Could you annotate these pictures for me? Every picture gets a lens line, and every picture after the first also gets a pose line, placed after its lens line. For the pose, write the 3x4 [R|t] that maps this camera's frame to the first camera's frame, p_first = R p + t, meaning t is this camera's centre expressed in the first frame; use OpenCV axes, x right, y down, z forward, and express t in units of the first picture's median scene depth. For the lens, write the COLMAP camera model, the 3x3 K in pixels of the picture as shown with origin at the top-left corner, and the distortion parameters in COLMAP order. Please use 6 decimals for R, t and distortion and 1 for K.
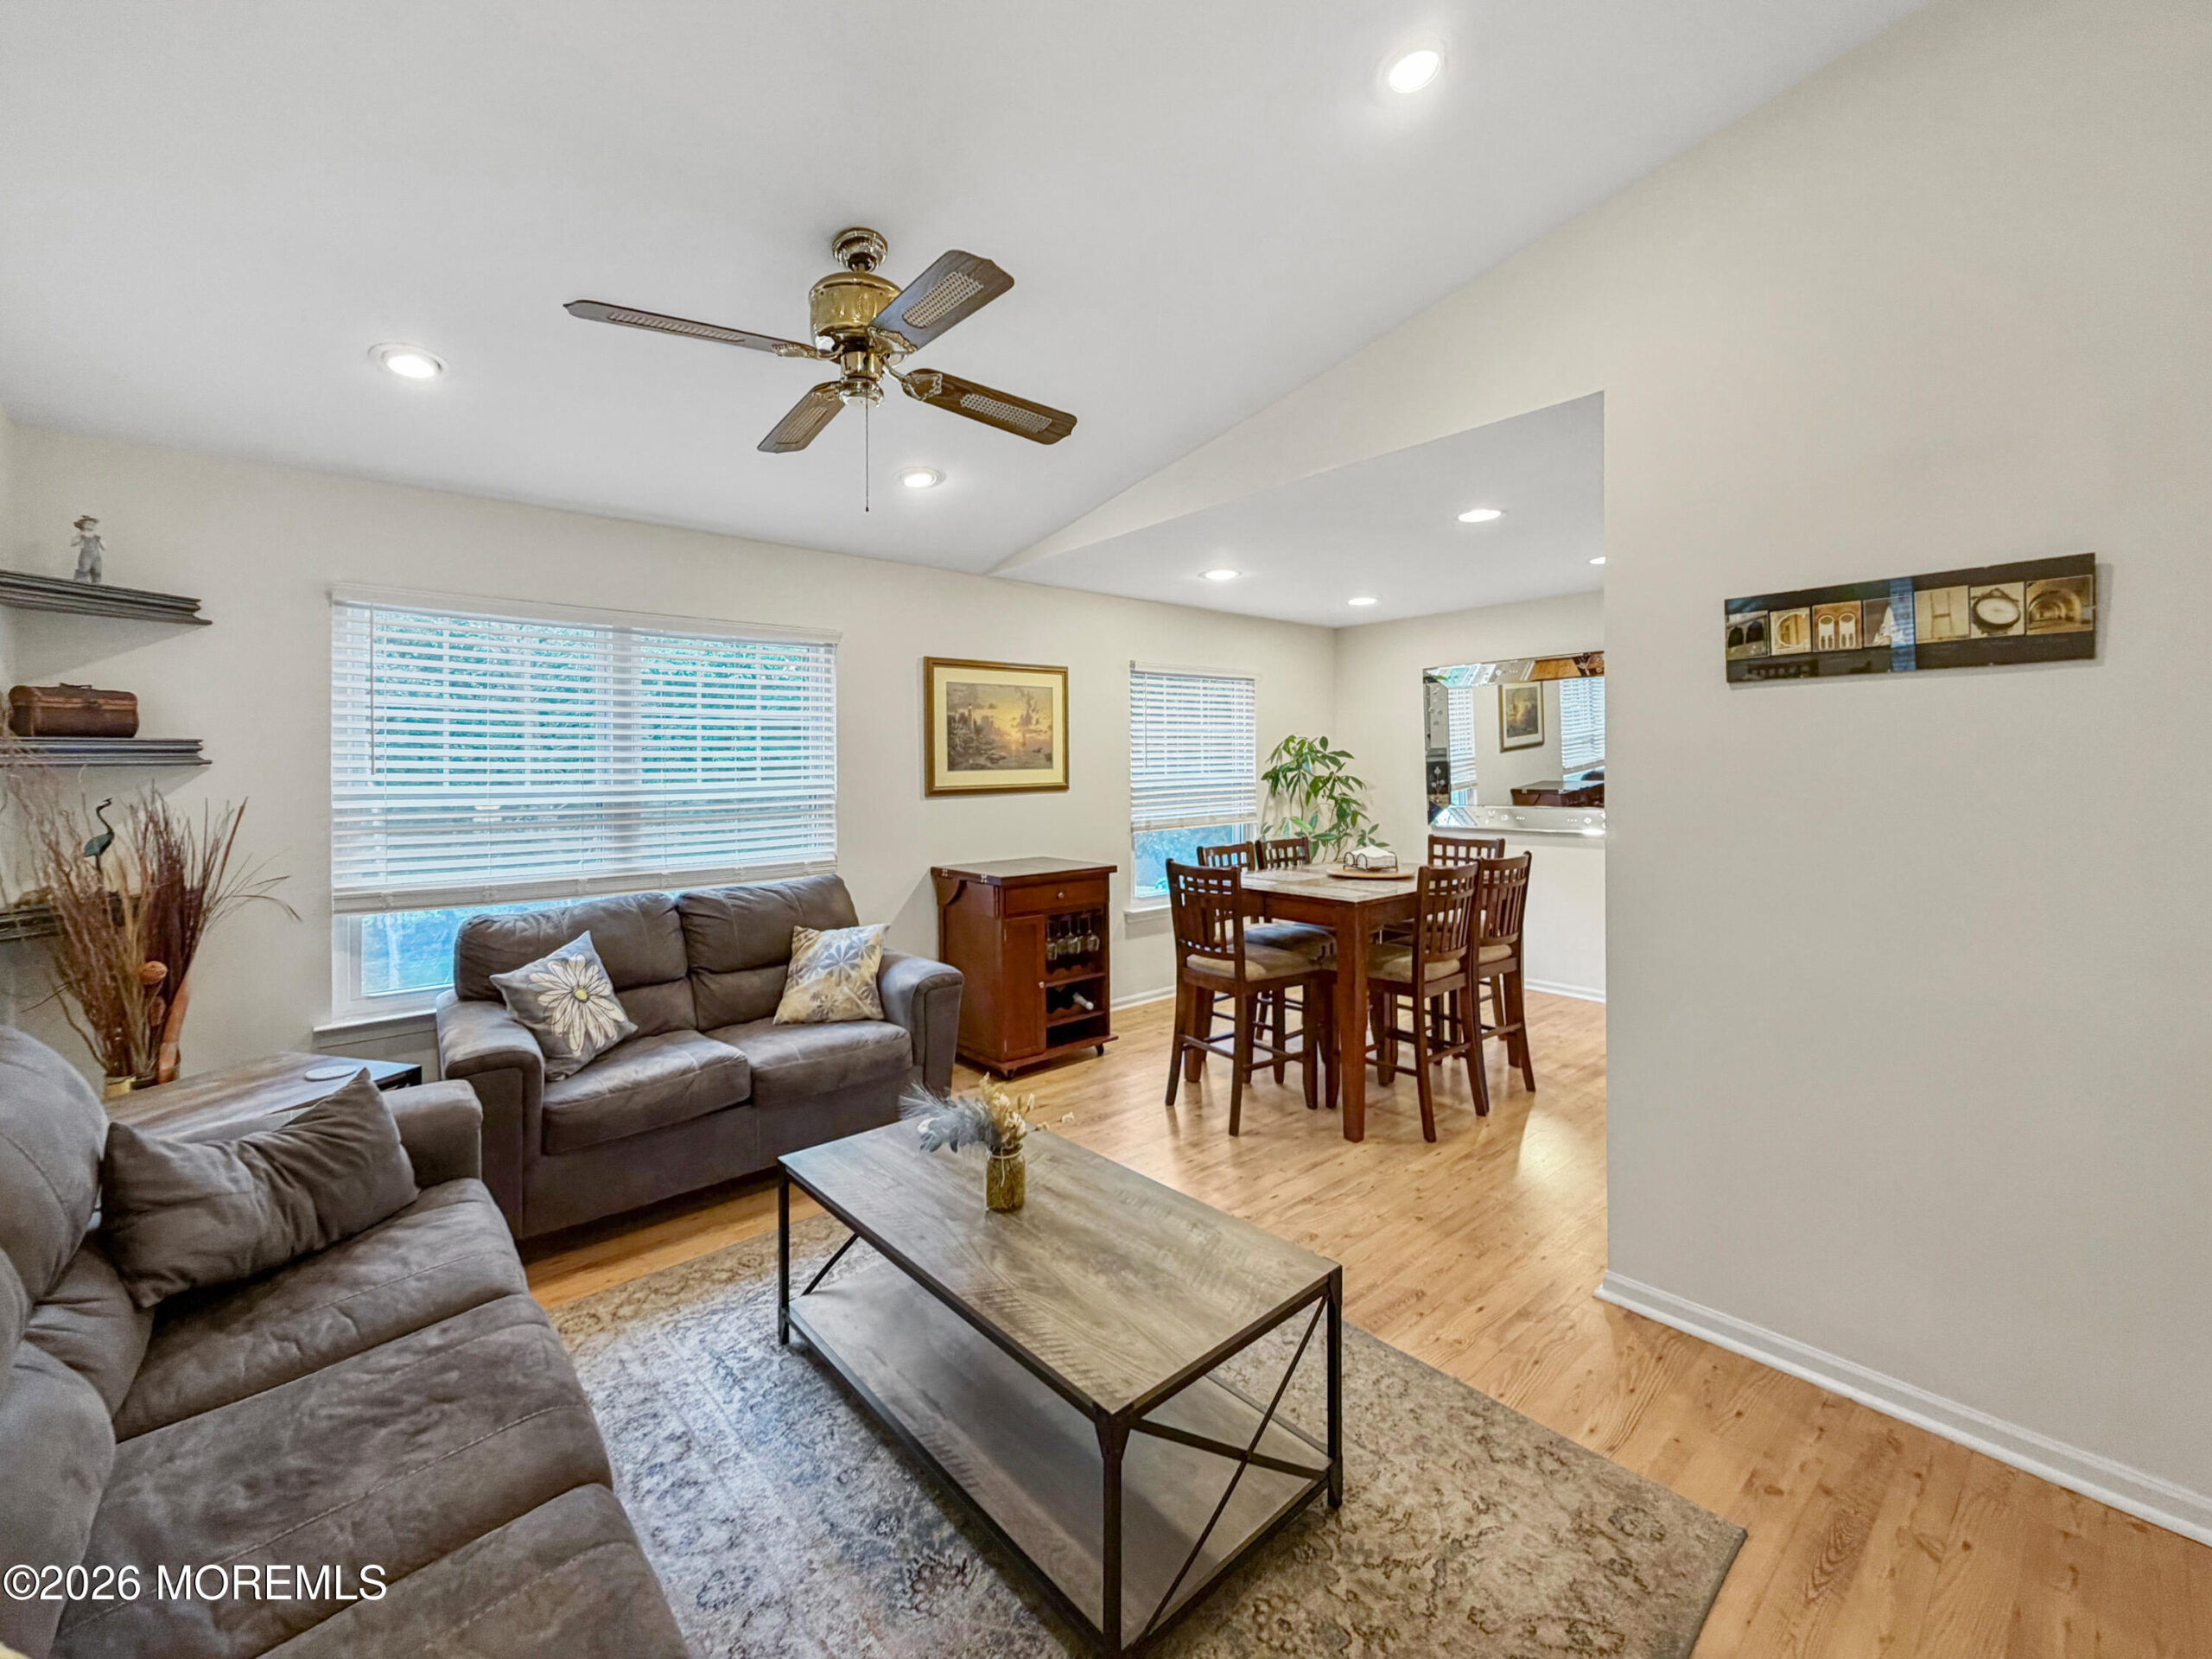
lens RADIAL K [[921.2, 0, 1093.6], [0, 921.2, 774.7], [0, 0, 1]] dist [0.000551, -0.000034]
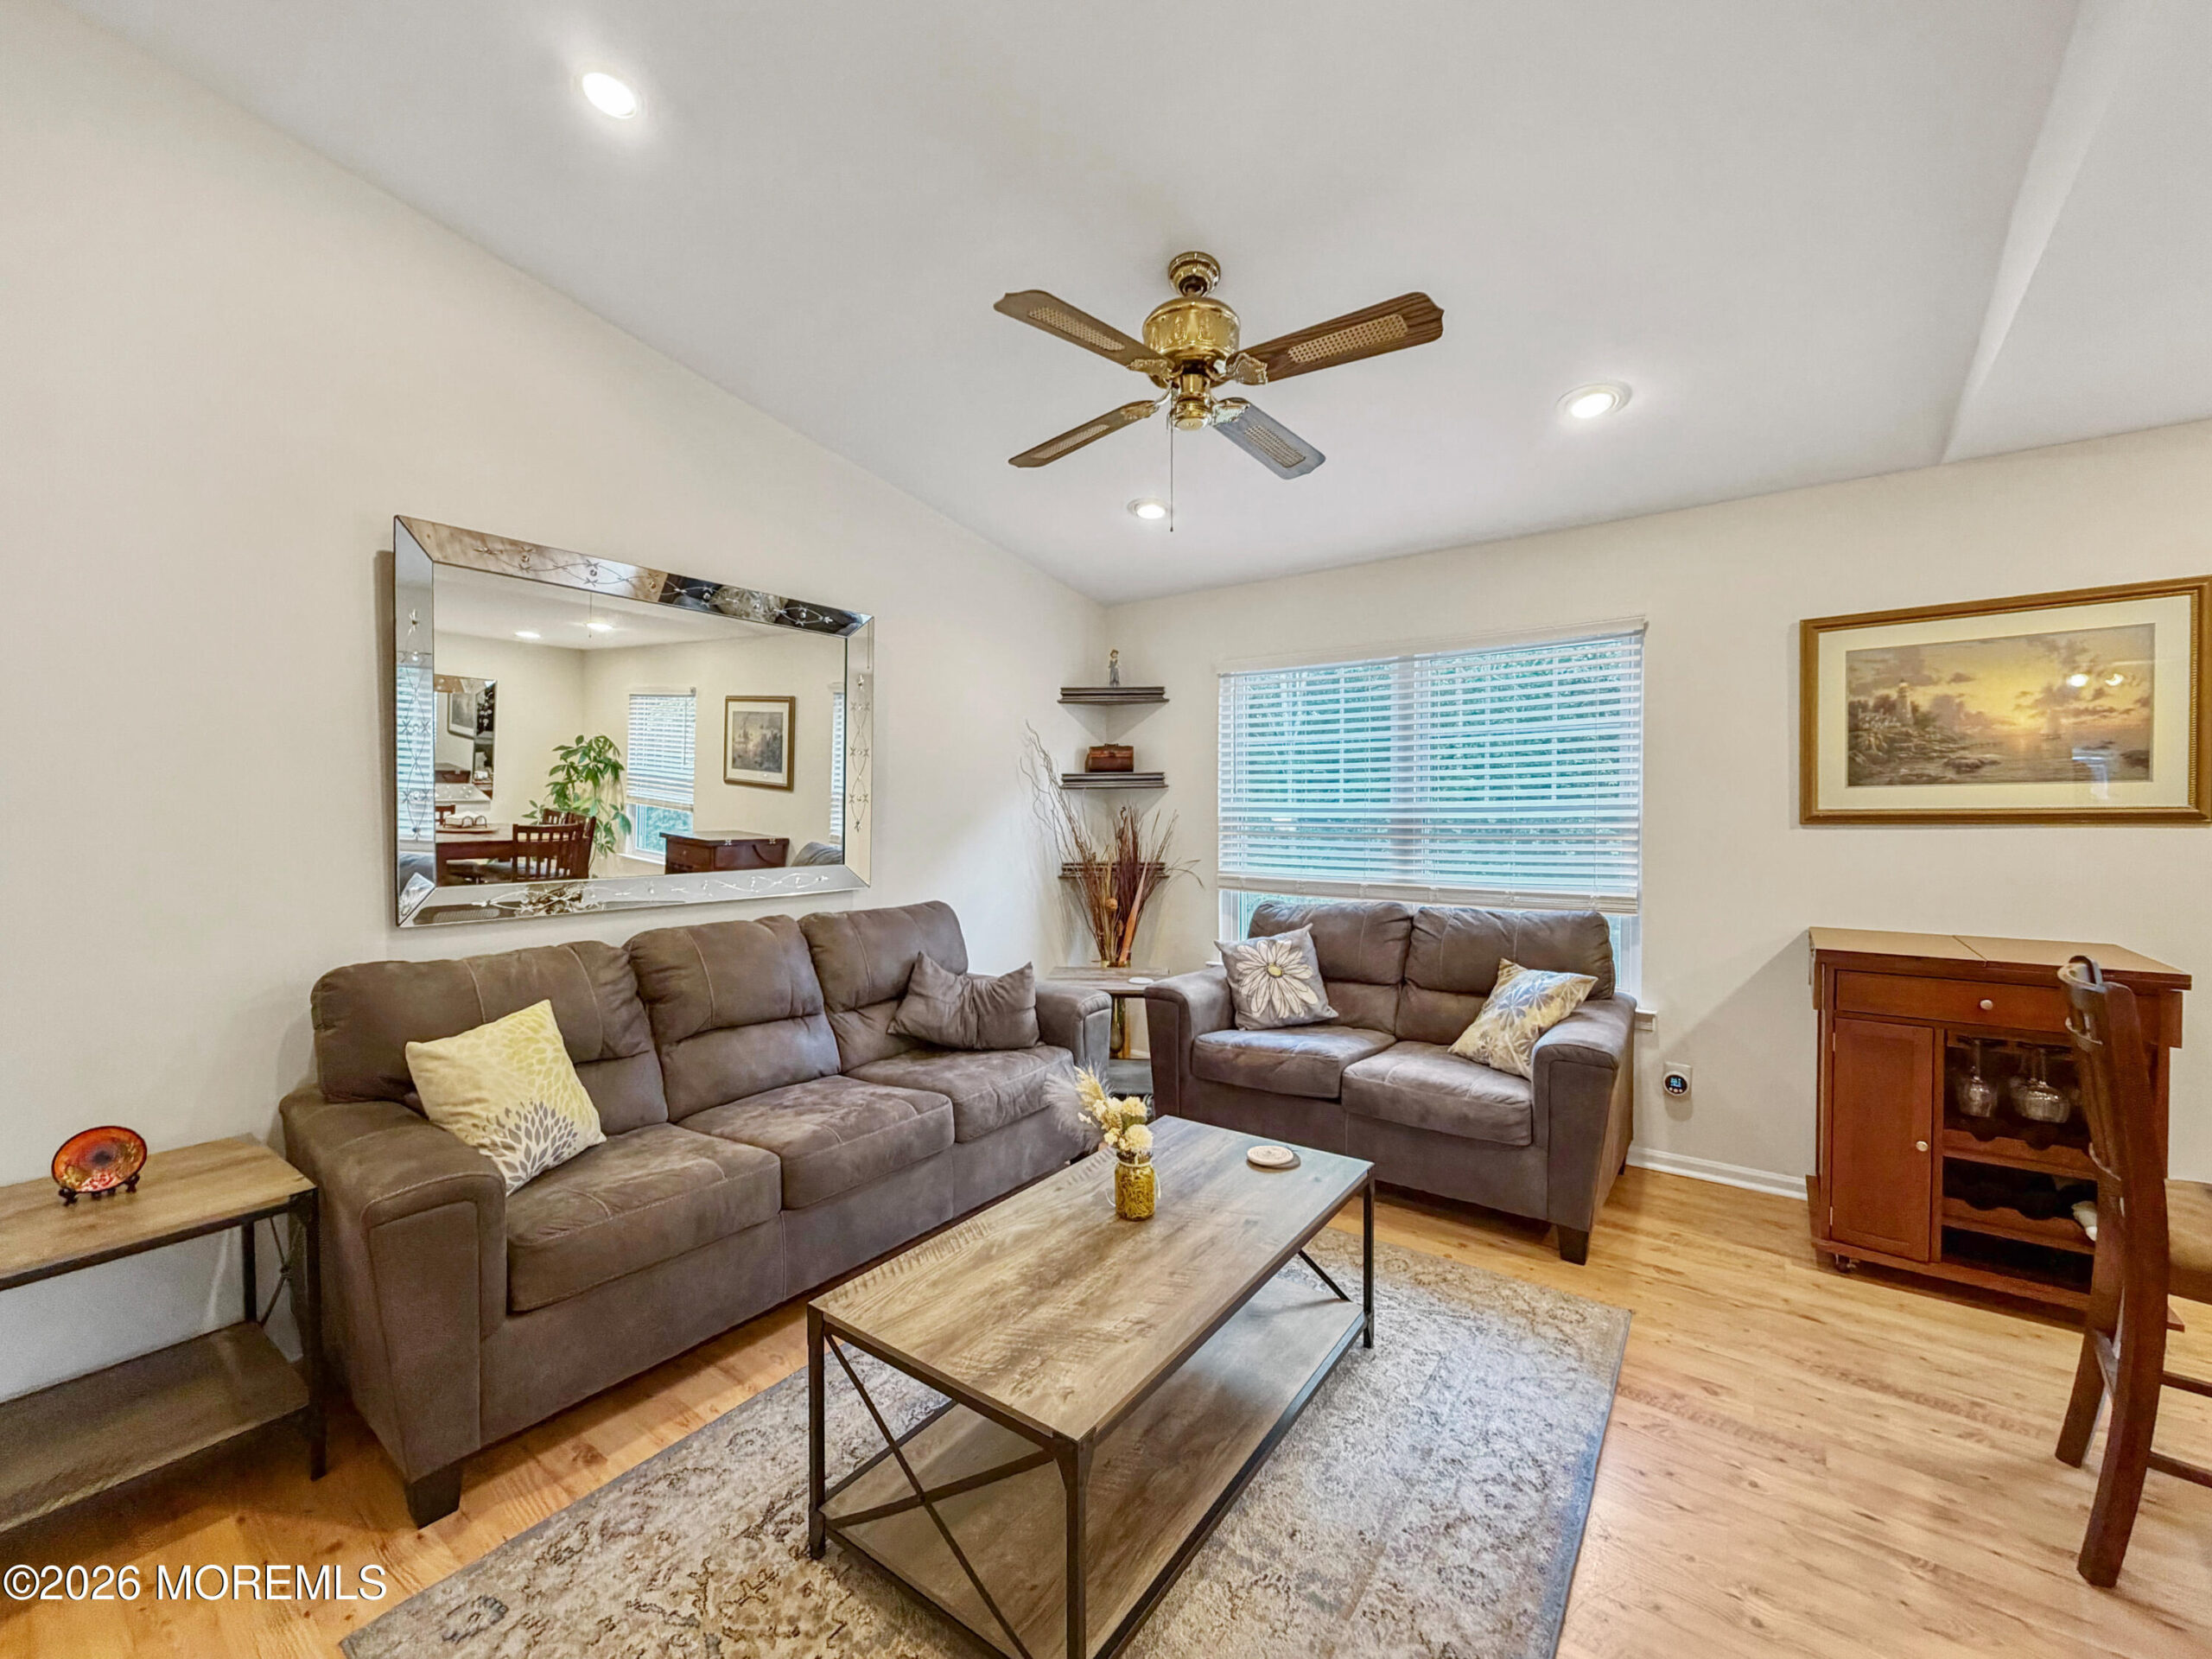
lens RADIAL K [[912.1, 0, 1076.4], [0, 912.1, 835.6], [0, 0, 1]] dist [0.000089, -0.000362]
pose [[0.195798, 0.038155, -0.979902, 0.438262], [-0.004687, 0.999268, 0.037973, 0.010289], [0.980633, -0.002842, 0.195833, 0.383318]]
